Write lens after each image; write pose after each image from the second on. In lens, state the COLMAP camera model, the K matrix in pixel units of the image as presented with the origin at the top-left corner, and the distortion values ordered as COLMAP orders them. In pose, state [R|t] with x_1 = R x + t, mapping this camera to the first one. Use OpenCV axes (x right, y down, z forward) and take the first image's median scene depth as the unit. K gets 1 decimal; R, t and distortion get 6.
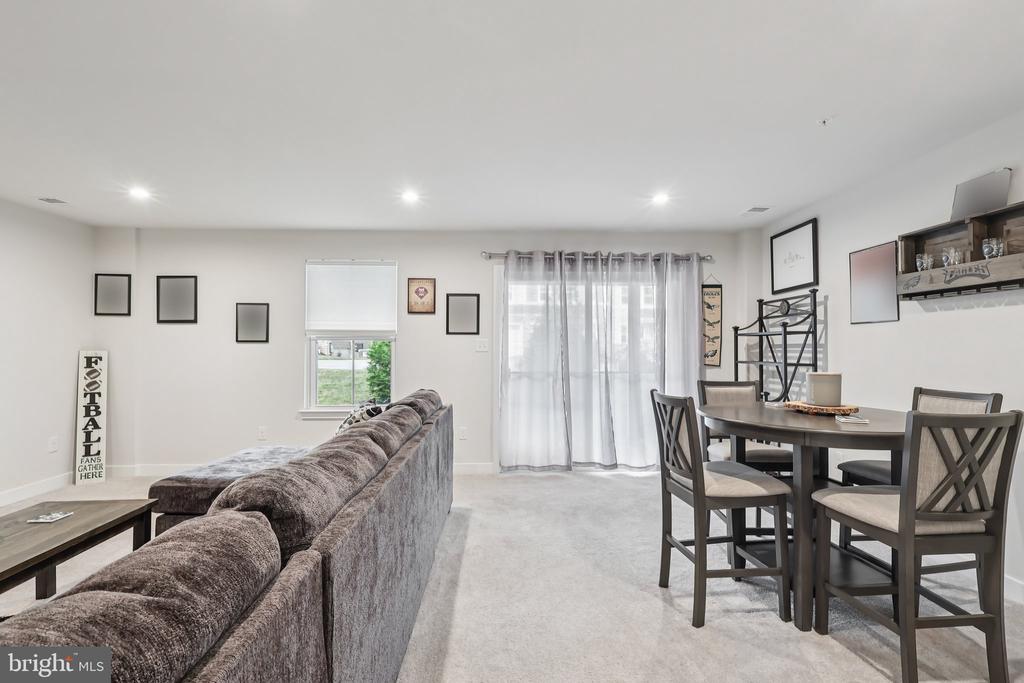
lens RADIAL K [[468.9, 0, 514.6], [0, 468.9, 337.3], [0, 0, 1]] dist [-0.000155, 0.000095]
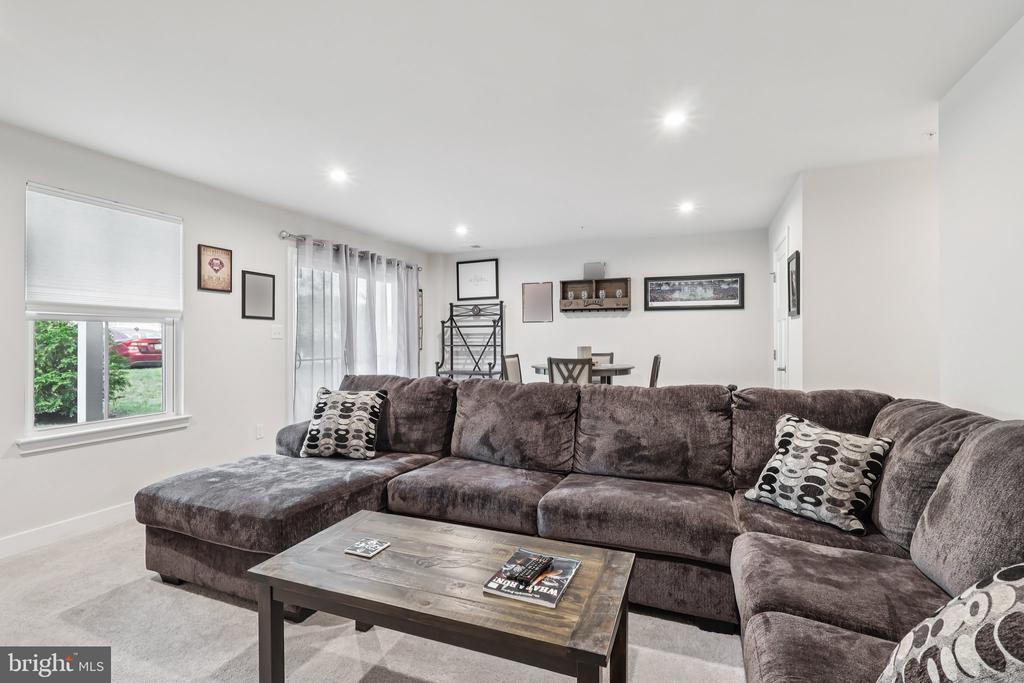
lens RADIAL K [[468.9, 0, 514.8], [0, 468.9, 341.4], [0, 0, 1]] dist [-0.000155, 0.000095]
pose [[0.405925, -0.005926, 0.913887, -0.778867], [-0.014170, 0.999818, 0.012777, 0.019385], [-0.913796, -0.018136, 0.405767, 0.218203]]
